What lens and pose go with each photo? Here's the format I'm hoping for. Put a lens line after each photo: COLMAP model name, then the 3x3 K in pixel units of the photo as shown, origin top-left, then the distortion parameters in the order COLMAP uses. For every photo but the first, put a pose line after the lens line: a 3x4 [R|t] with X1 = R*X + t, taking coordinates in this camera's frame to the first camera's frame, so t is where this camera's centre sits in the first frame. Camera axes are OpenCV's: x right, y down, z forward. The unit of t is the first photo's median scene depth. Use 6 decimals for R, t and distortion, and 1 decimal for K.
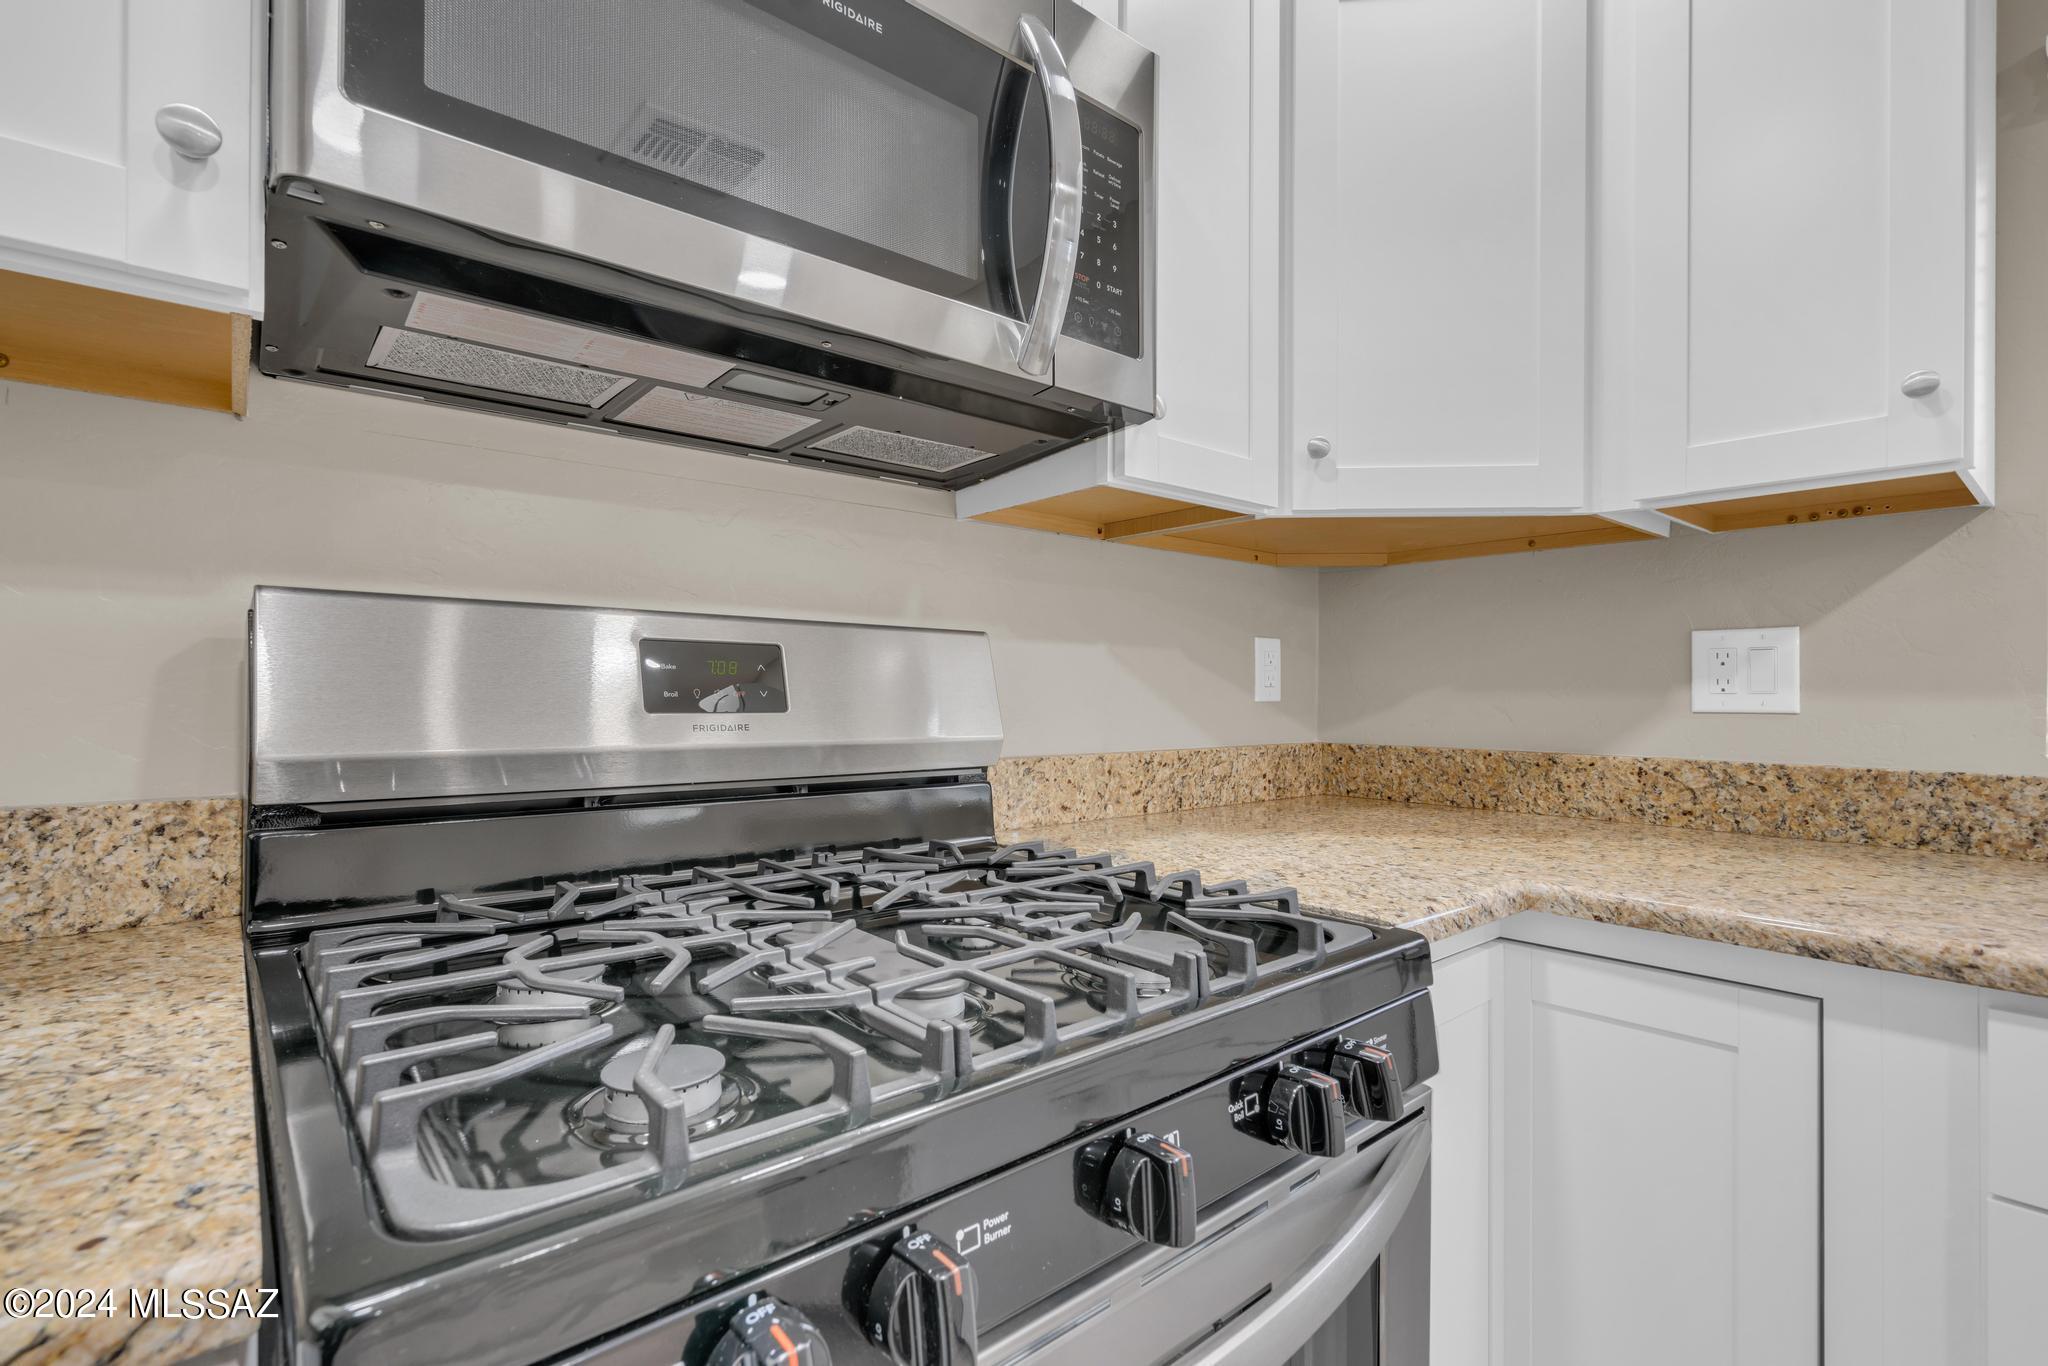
lens RADIAL K [[933.1, 0, 1011.6], [0, 933.1, 695.0], [0, 0, 1]] dist [-0.001877, 0.000109]
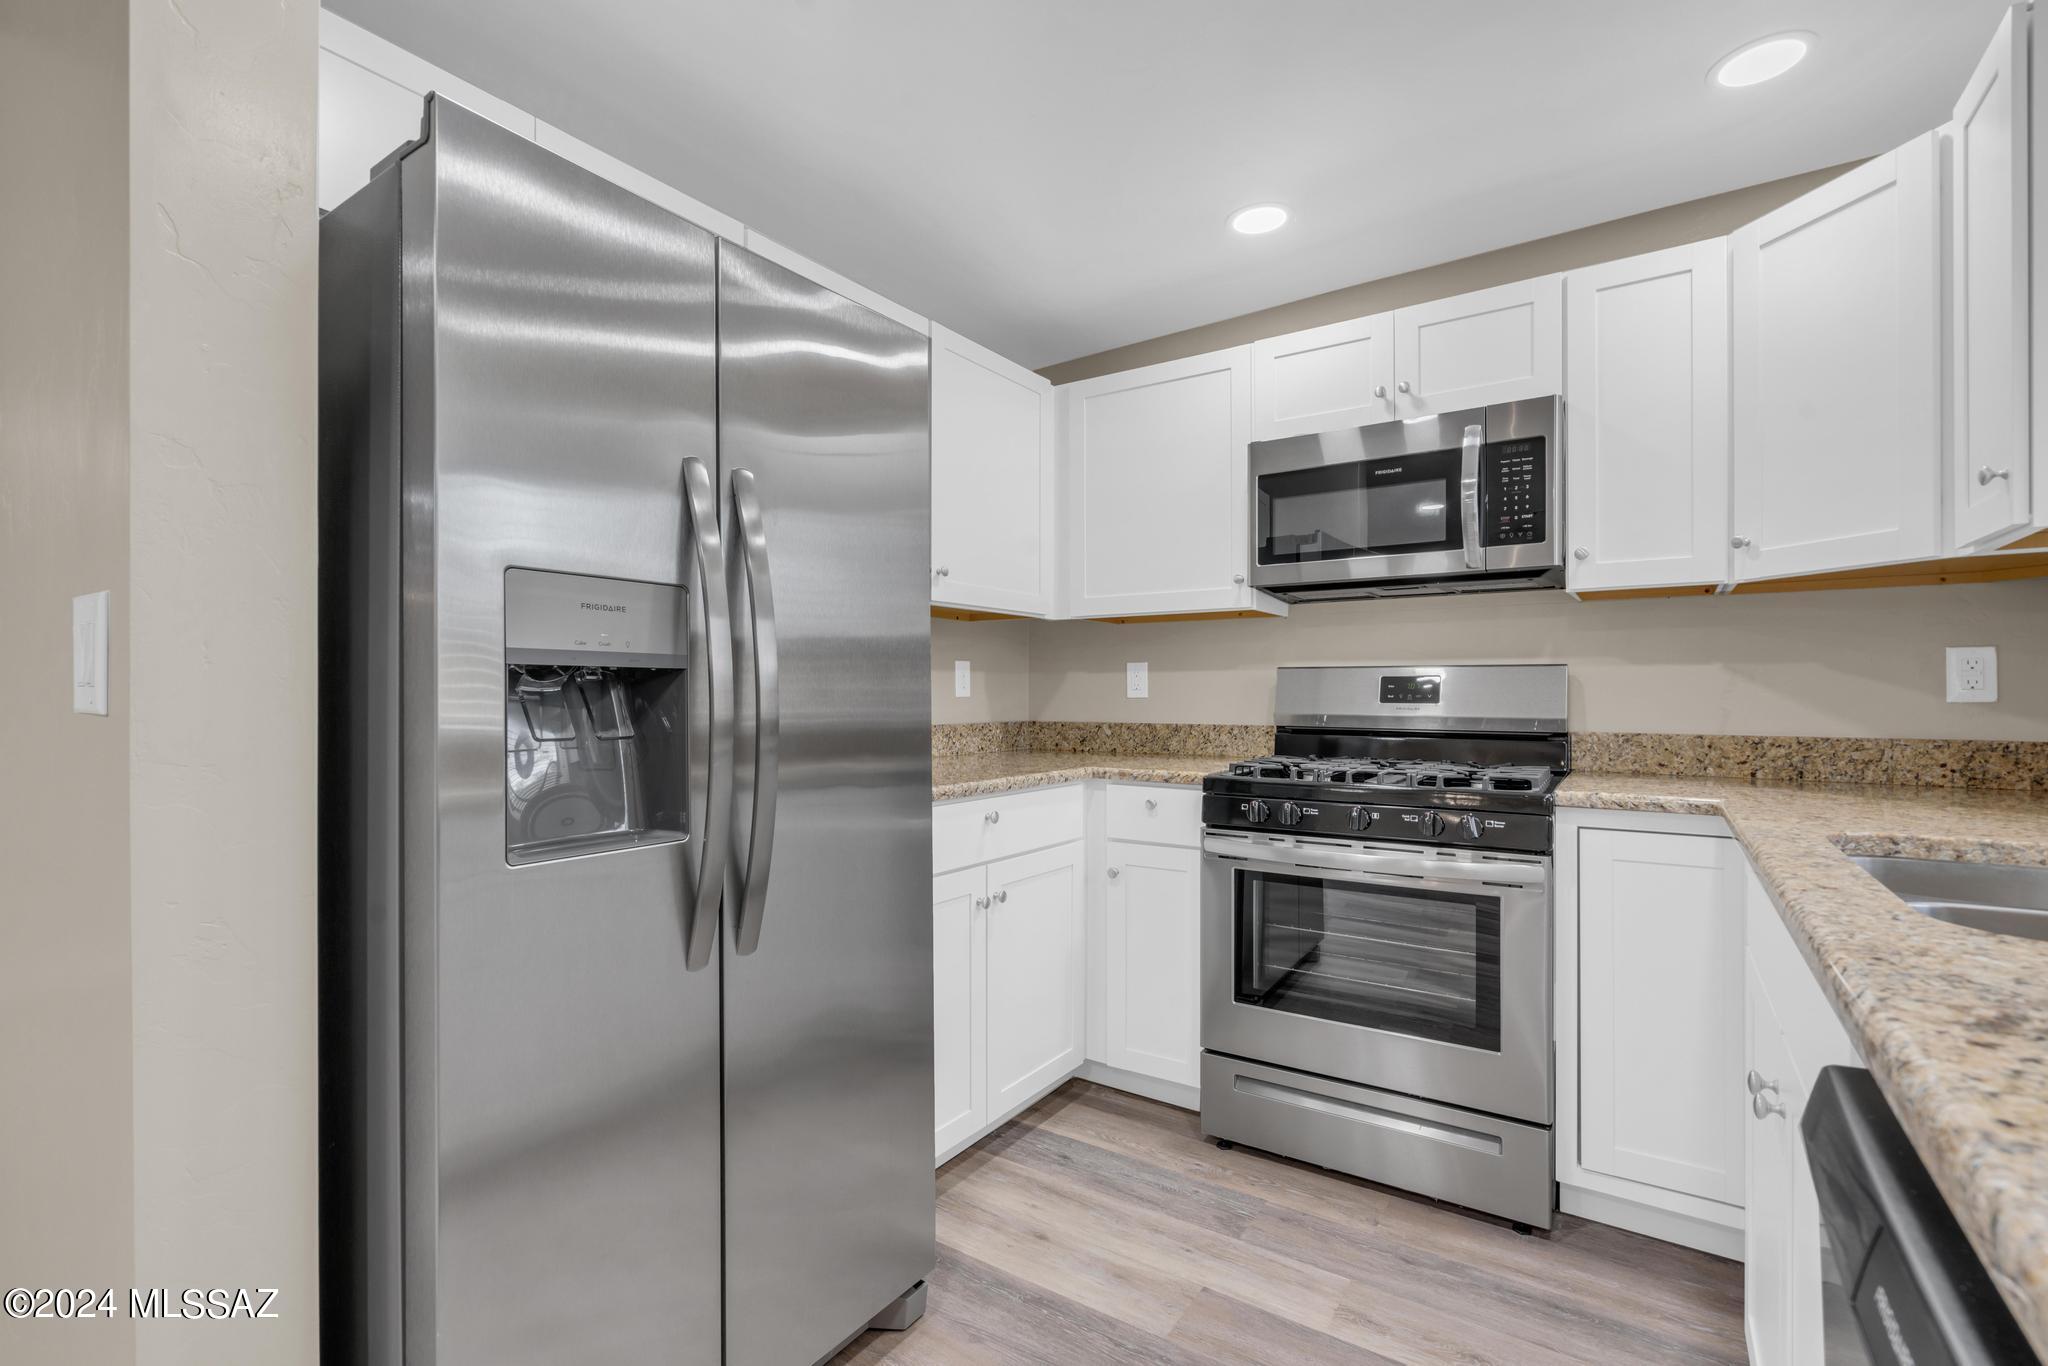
lens RADIAL K [[927.1, 0, 1025.6], [0, 927.1, 689.9], [0, 0, 1]] dist [0.000224, 0.006160]
pose [[0.261914, -0.007219, -0.965064, 1.345392], [0.000243, 0.999972, -0.007414, -0.000189], [0.965091, 0.001708, 0.261908, -0.518314]]
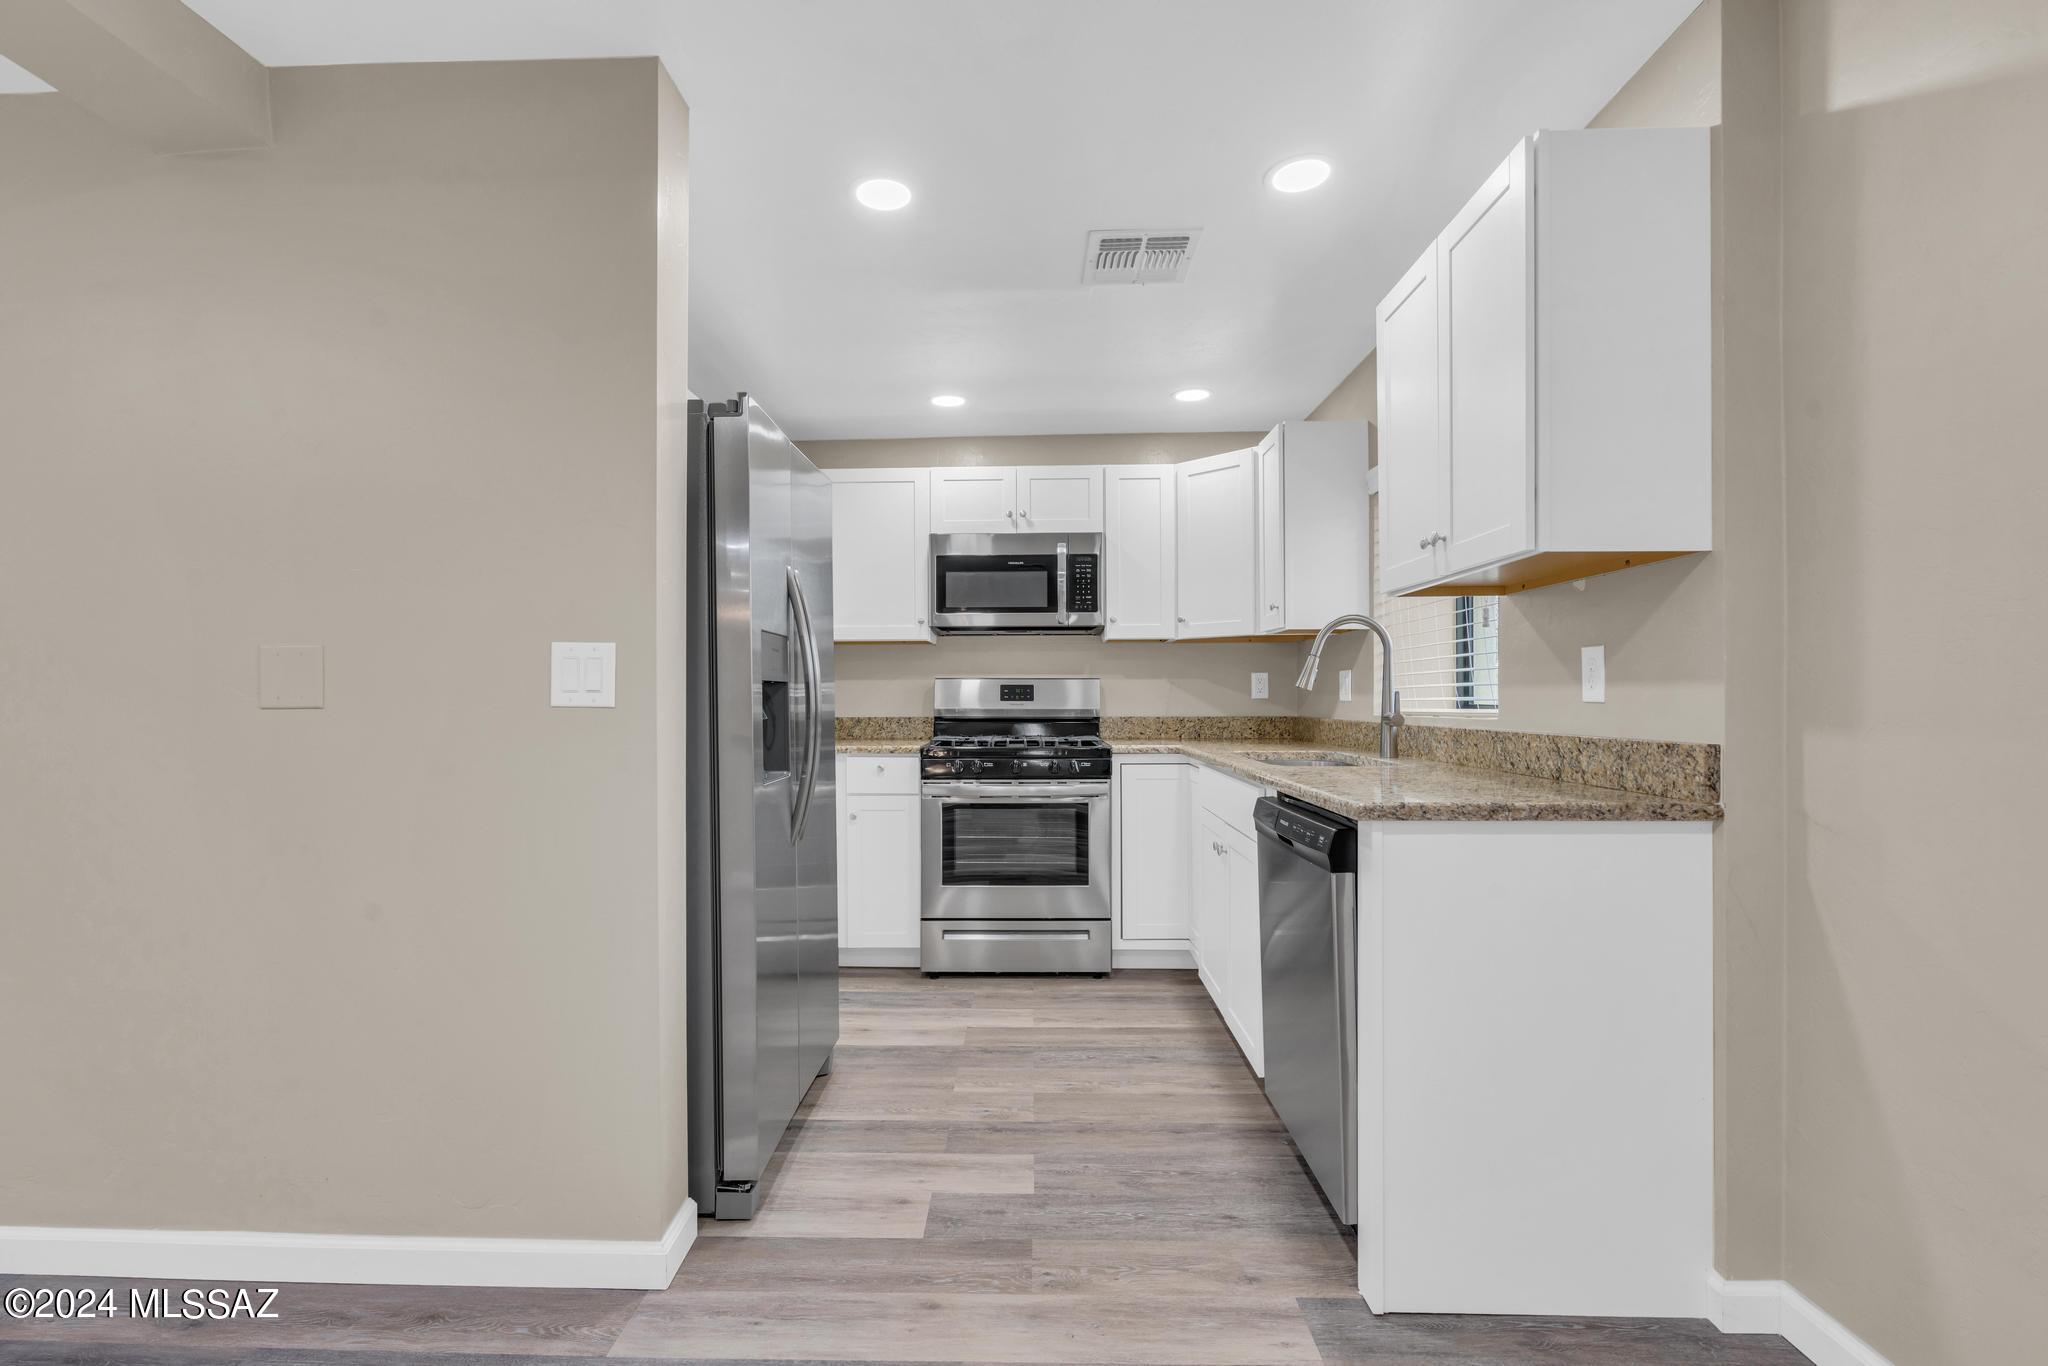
lens RADIAL K [[933.1, 0, 1011.6], [0, 933.1, 695.0], [0, 0, 1]] dist [-0.001877, 0.000109]
pose [[0.742737, -0.005598, -0.669560, 1.788437], [0.005380, 0.999983, -0.002393, -0.000001], [0.669561, -0.001824, 0.742754, -1.562486]]
